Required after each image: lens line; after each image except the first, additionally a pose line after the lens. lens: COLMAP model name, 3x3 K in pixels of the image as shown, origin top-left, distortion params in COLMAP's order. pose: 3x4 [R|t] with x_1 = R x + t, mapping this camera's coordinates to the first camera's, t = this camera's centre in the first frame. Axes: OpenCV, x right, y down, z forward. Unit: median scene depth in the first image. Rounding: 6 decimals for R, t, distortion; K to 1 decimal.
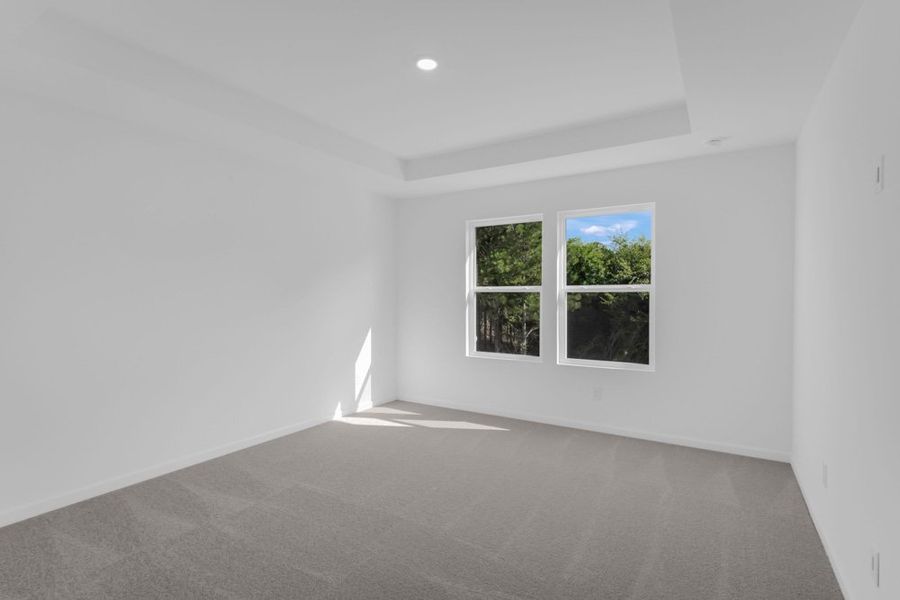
lens RADIAL K [[407.2, 0, 445.1], [0, 407.2, 298.4], [0, 0, 1]] dist [-0.001983, -0.000497]
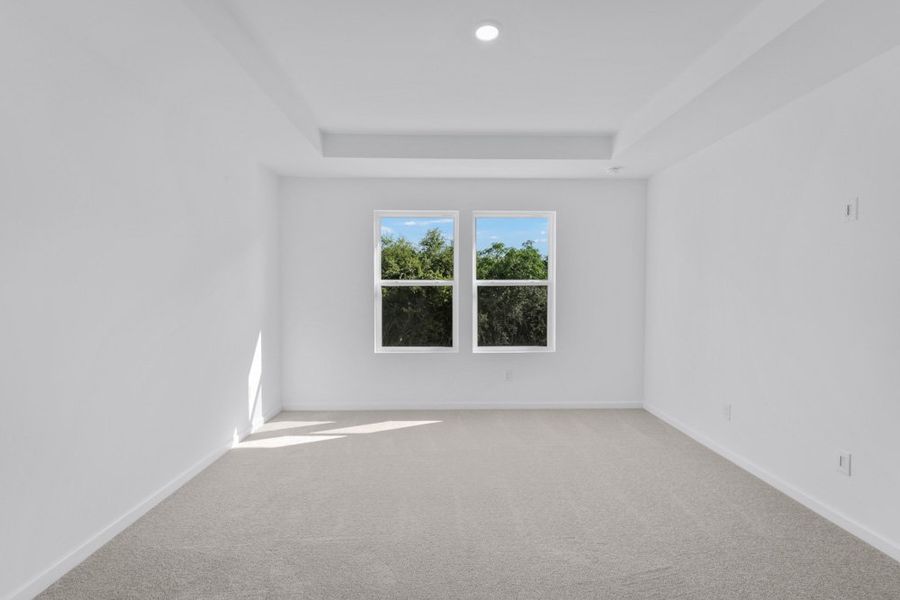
lens RADIAL K [[384.9, 0, 449.6], [0, 384.9, 302.2], [0, 0, 1]] dist [-0.001941, -0.000210]
pose [[0.854745, -0.019302, 0.518689, -0.288790], [0.005598, 0.999593, 0.027973, -0.001374], [-0.519018, -0.021006, 0.854505, 0.153981]]
